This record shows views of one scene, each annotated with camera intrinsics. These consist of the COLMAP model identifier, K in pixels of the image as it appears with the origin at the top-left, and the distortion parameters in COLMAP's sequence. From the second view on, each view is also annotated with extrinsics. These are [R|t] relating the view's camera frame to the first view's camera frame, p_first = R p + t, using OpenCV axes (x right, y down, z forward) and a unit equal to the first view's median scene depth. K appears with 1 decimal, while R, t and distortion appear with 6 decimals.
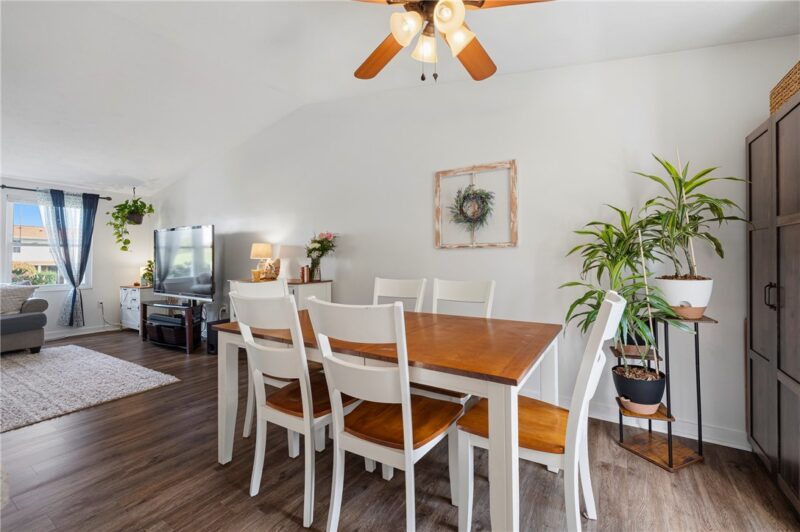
lens RADIAL K [[342.7, 0, 399.5], [0, 342.7, 253.1], [0, 0, 1]] dist [-0.001840, -0.000415]
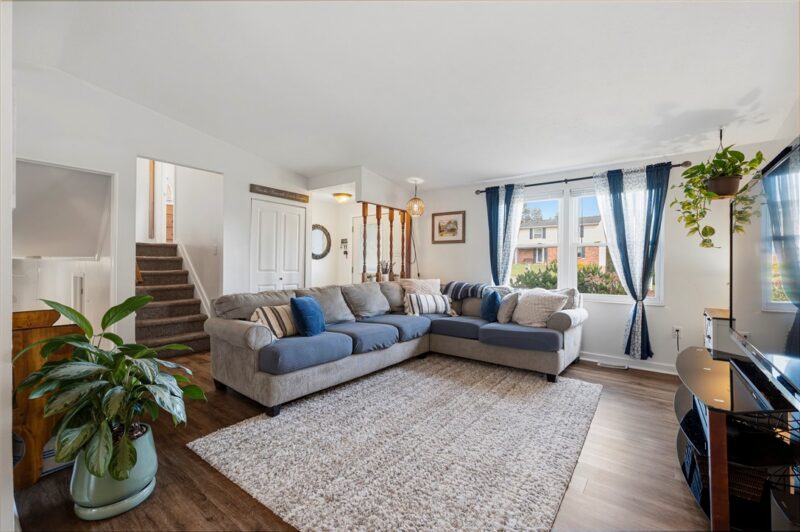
lens RADIAL K [[343.8, 0, 400.0], [0, 343.8, 266.0], [0, 0, 1]] dist [0.001073, 0.000098]
pose [[-0.080259, 0.004574, -0.996764, -0.229334], [0.013938, 0.999897, 0.003466, 0.017989], [0.996677, -0.013615, -0.080314, 0.645347]]
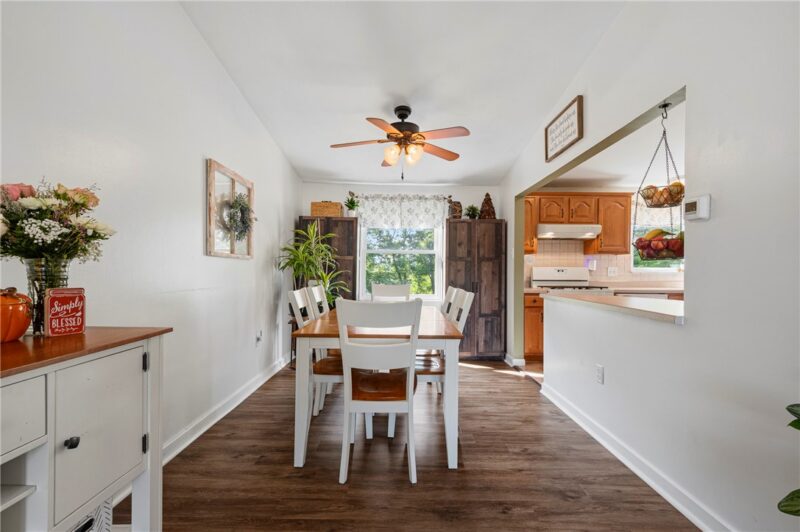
lens RADIAL K [[360.6, 0, 400.0], [0, 360.6, 266.0], [0, 0, 1]] dist [-0.000077, 0.000007]
pose [[-0.540793, 0.013705, 0.841044, -0.538392], [-0.019968, 0.999376, -0.029125, 0.018210], [-0.840919, -0.032545, -0.540182, 0.695880]]
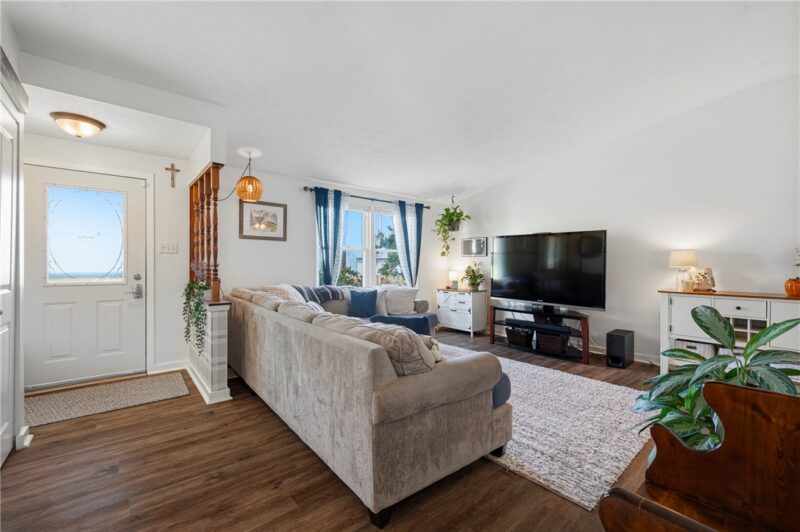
lens RADIAL K [[337.7, 0, 400.0], [0, 337.7, 266.0], [0, 0, 1]] dist [0.000059, -0.000009]
pose [[0.954969, 0.014115, -0.296370, -0.748256], [-0.004938, 0.999485, 0.031693, -0.010247], [0.296664, -0.028803, 0.954547, -0.055711]]
